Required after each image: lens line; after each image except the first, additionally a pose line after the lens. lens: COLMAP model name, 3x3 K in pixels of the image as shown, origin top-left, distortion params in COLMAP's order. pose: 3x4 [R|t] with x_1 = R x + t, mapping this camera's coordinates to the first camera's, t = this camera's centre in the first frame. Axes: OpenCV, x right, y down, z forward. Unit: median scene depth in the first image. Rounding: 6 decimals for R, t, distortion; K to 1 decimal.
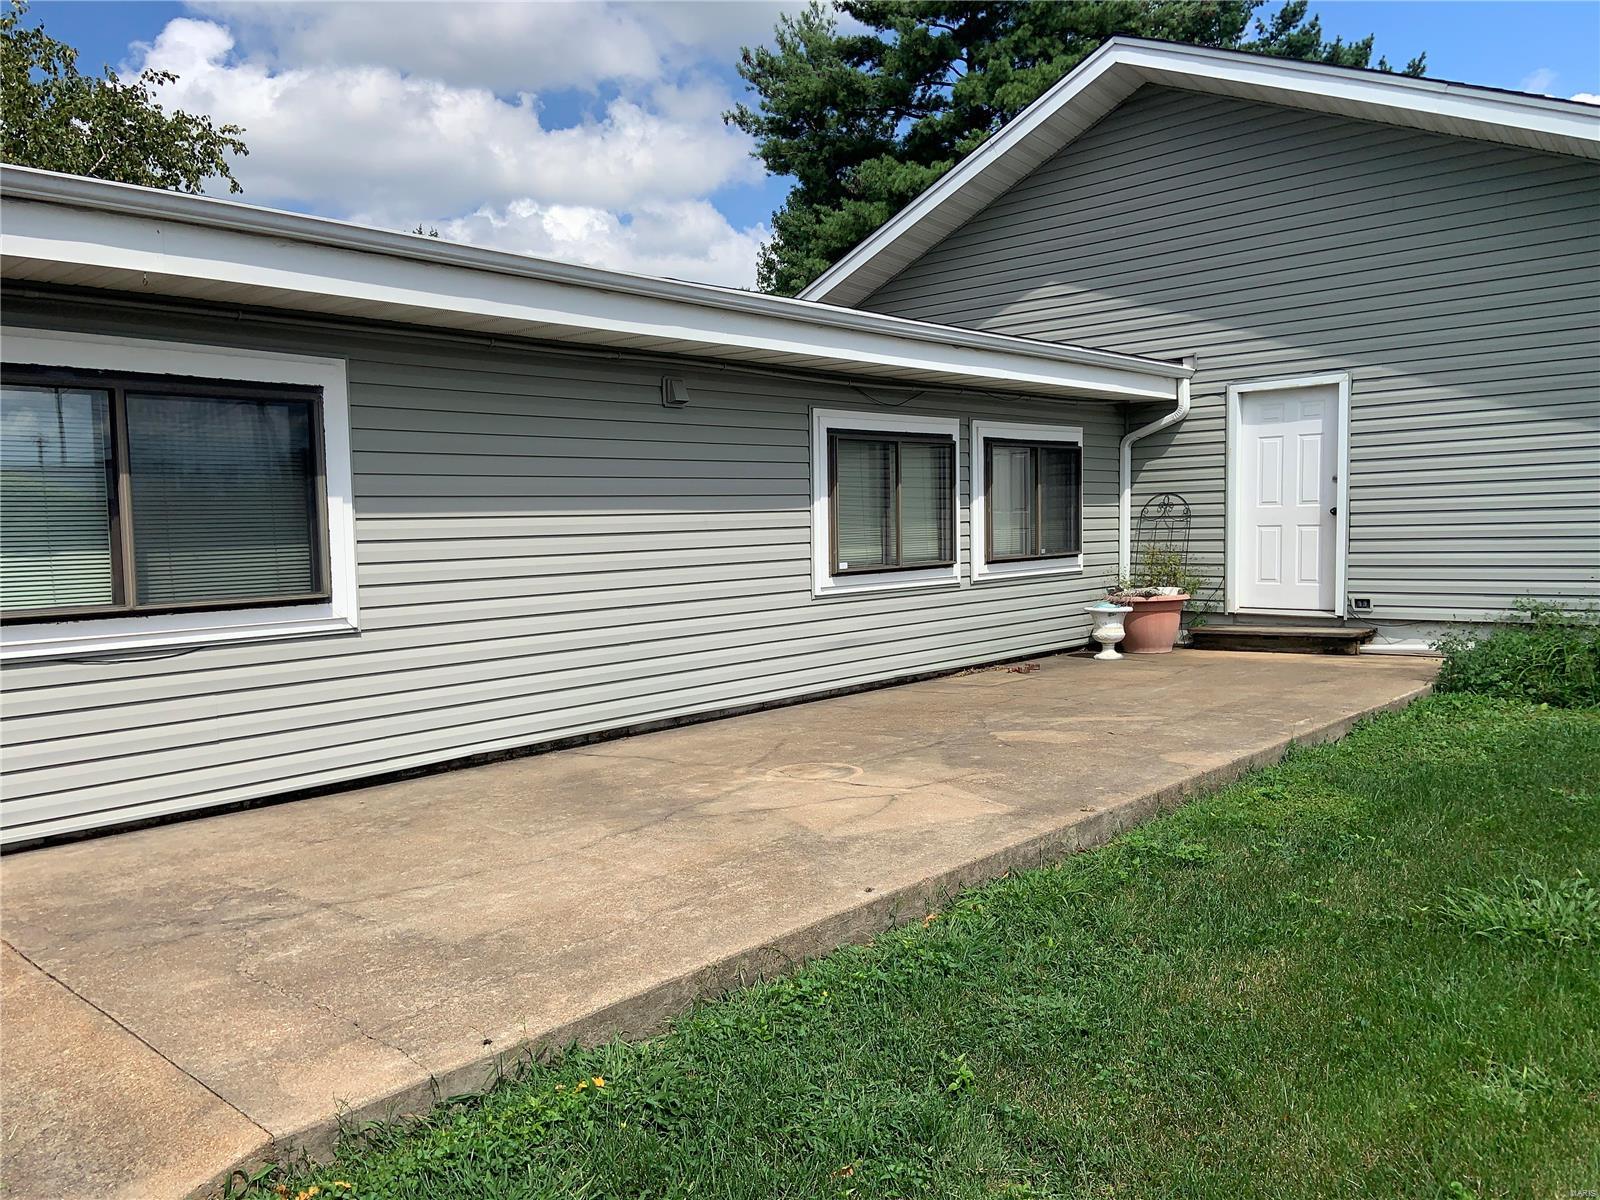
lens RADIAL K [[1199.8, 0, 778.3], [0, 1199.8, 602.5], [0, 0, 1]] dist [0.118616, -0.150317]
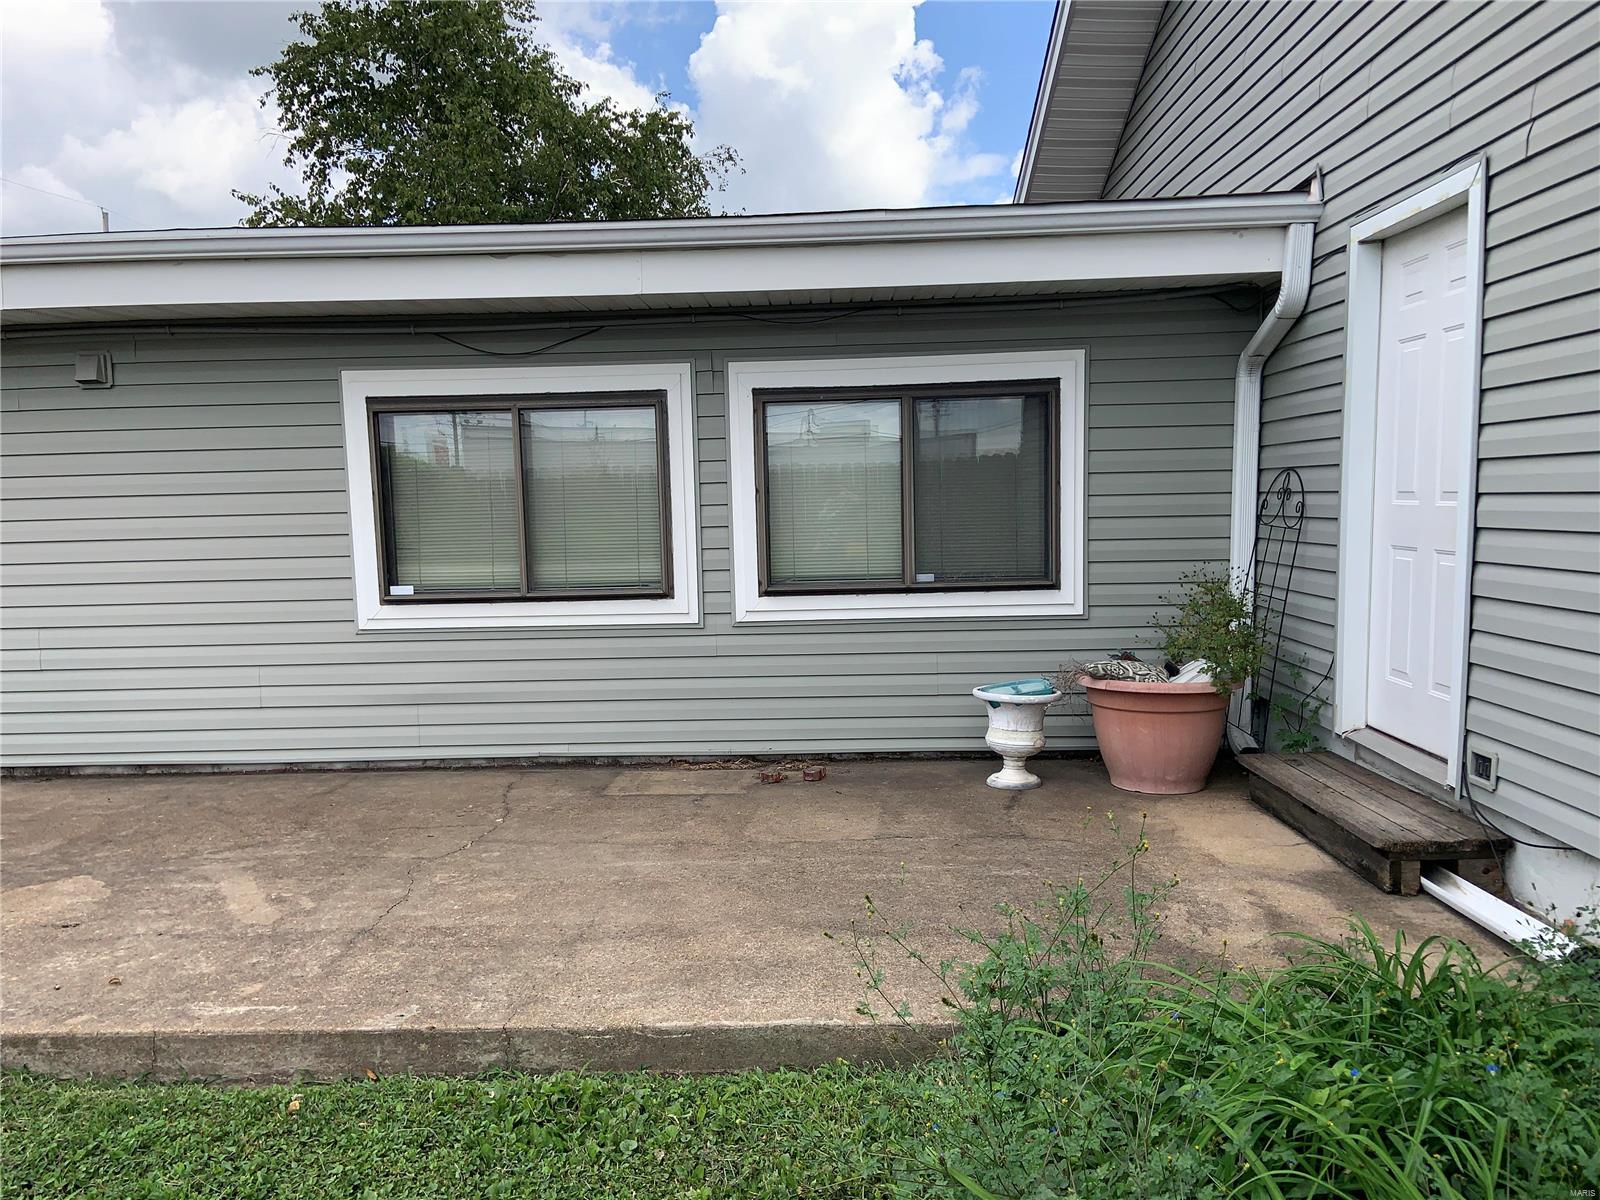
lens RADIAL K [[1199.8, 0, 778.3], [0, 1199.8, 602.5], [0, 0, 1]] dist [0.118616, -0.150317]
pose [[0.651758, 0.076800, -0.754528, 0.614803], [-0.042876, 0.997000, 0.064443, -0.065555], [0.757214, -0.009650, 0.653096, 0.581444]]
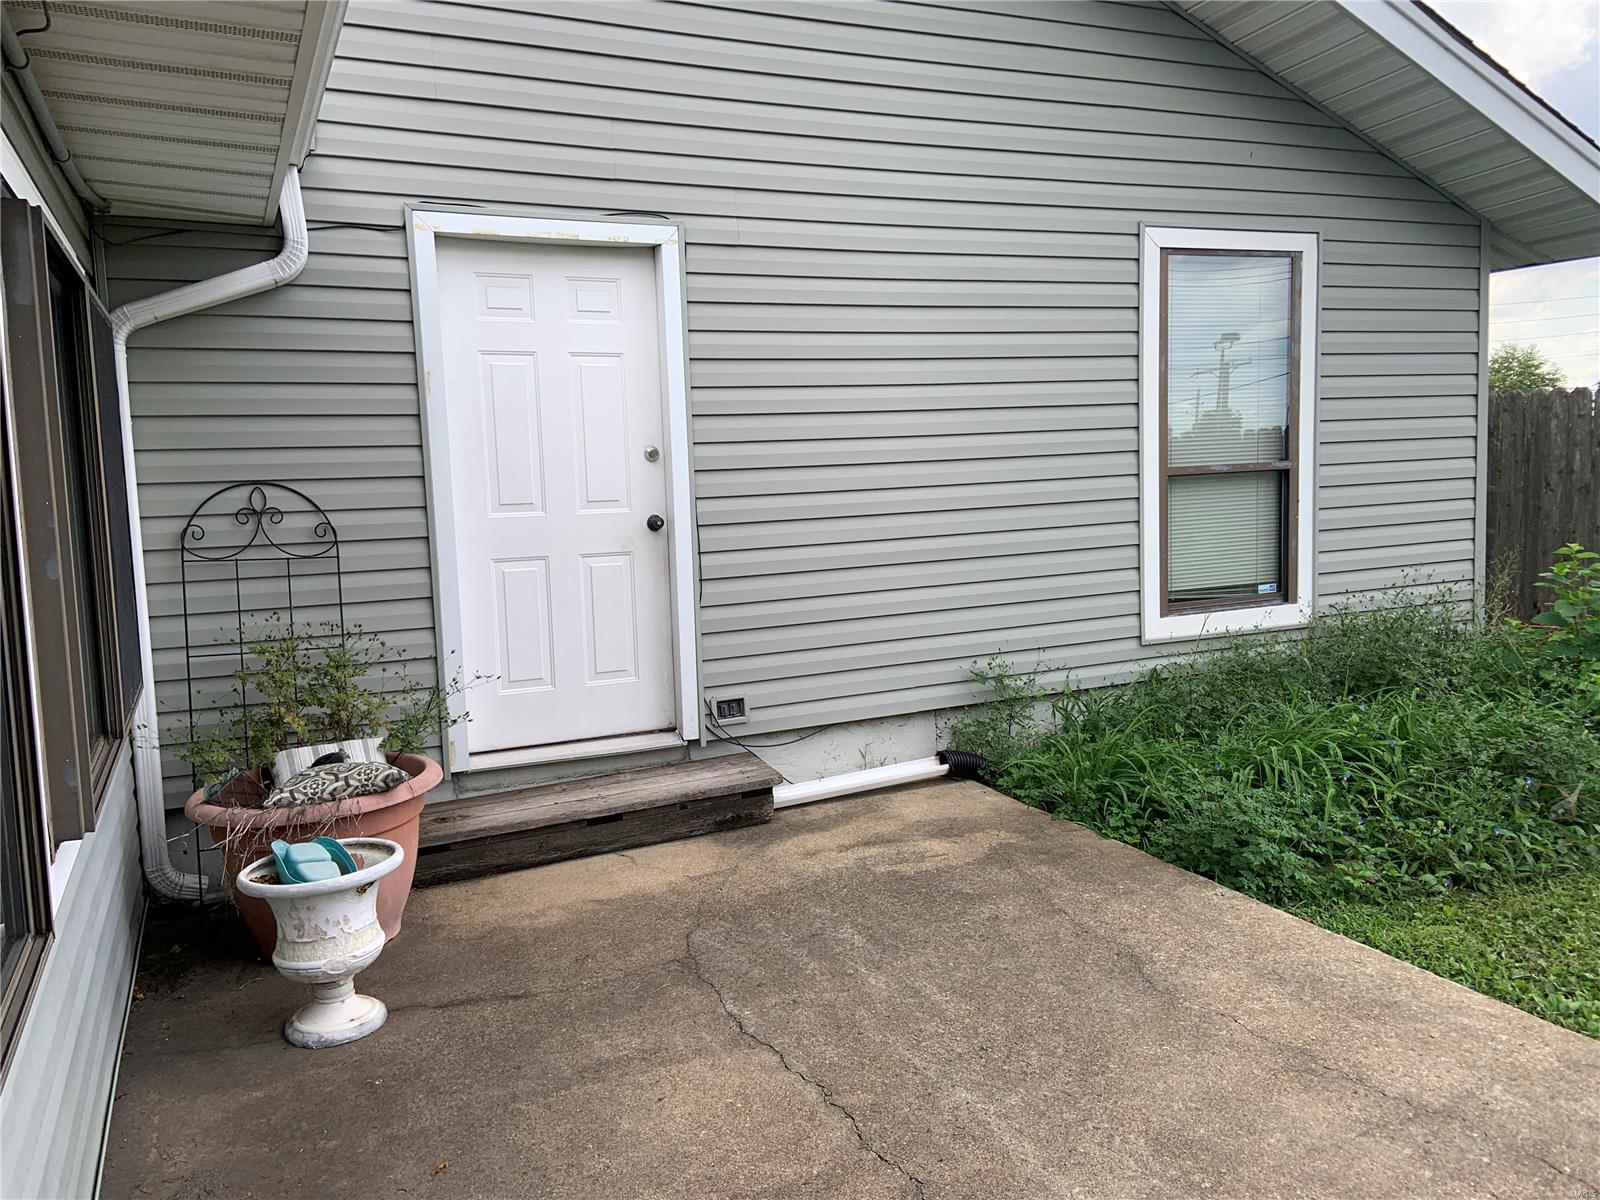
lens RADIAL K [[1199.8, 0, 778.3], [0, 1199.8, 602.5], [0, 0, 1]] dist [0.118616, -0.150317]
pose [[0.390557, -0.092654, 0.915904, 0.044435], [0.084890, 0.994308, 0.064387, -0.070898], [-0.916657, 0.052604, 0.396199, 0.785838]]
